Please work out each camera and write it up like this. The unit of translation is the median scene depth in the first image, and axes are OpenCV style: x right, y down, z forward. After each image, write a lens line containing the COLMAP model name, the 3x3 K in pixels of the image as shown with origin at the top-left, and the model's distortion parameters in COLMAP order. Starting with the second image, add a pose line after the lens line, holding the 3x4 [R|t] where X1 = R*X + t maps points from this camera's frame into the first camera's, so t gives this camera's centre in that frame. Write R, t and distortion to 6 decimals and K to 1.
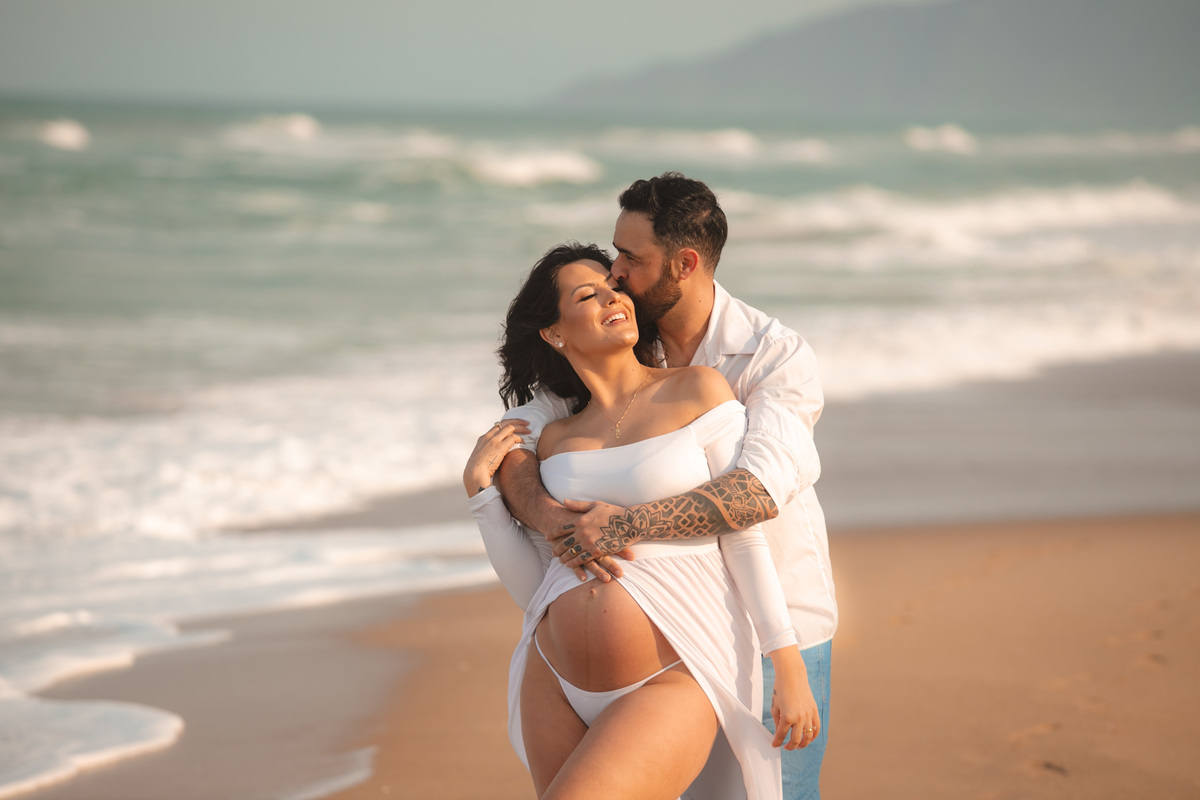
lens RADIAL K [[5900.4, 0, 600.0], [0, 5900.4, 400.0], [0, 0, 1]] dist [0.789296, -0.063914]
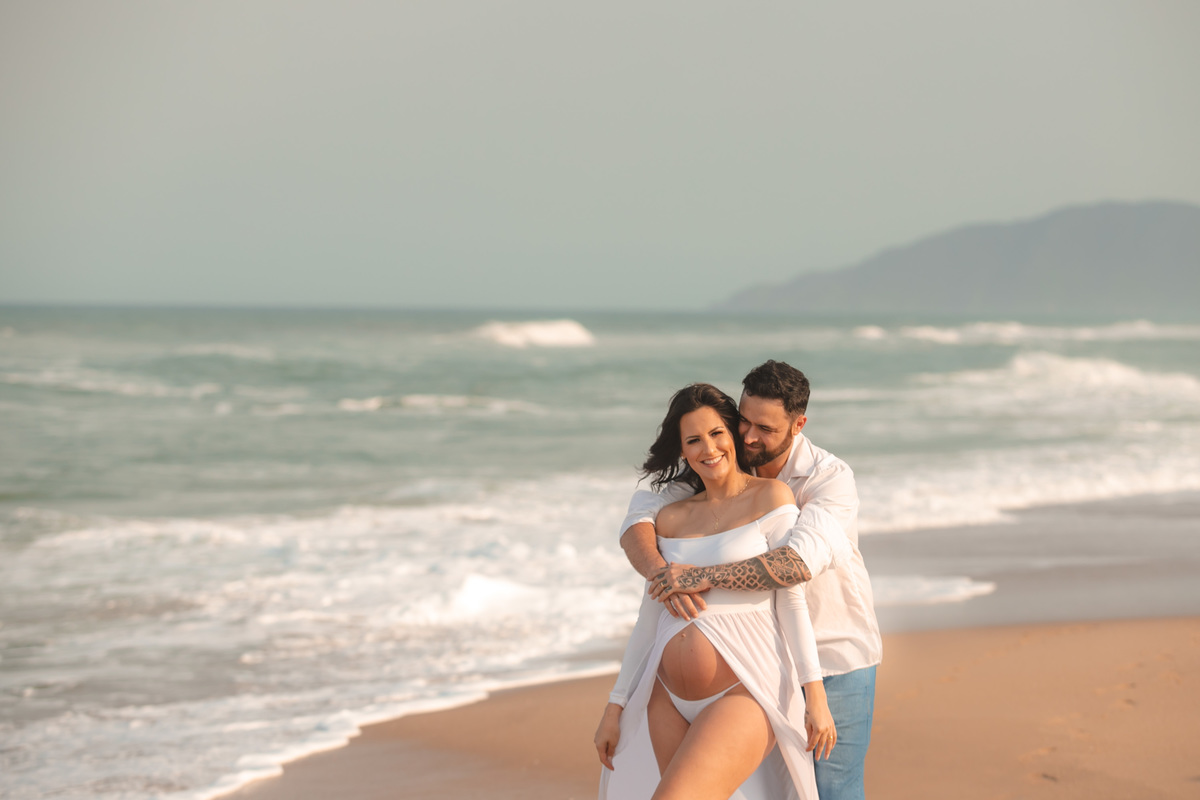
lens RADIAL K [[3768.1, 0, 600.0], [0, 3768.1, 400.0], [0, 0, 1]] dist [0.069072, 0.239857]
pose [[0.999786, -0.009218, -0.018497, -0.011518], [0.008768, 0.999666, -0.024295, -0.005870], [0.018715, 0.024127, 0.999534, 0.110971]]
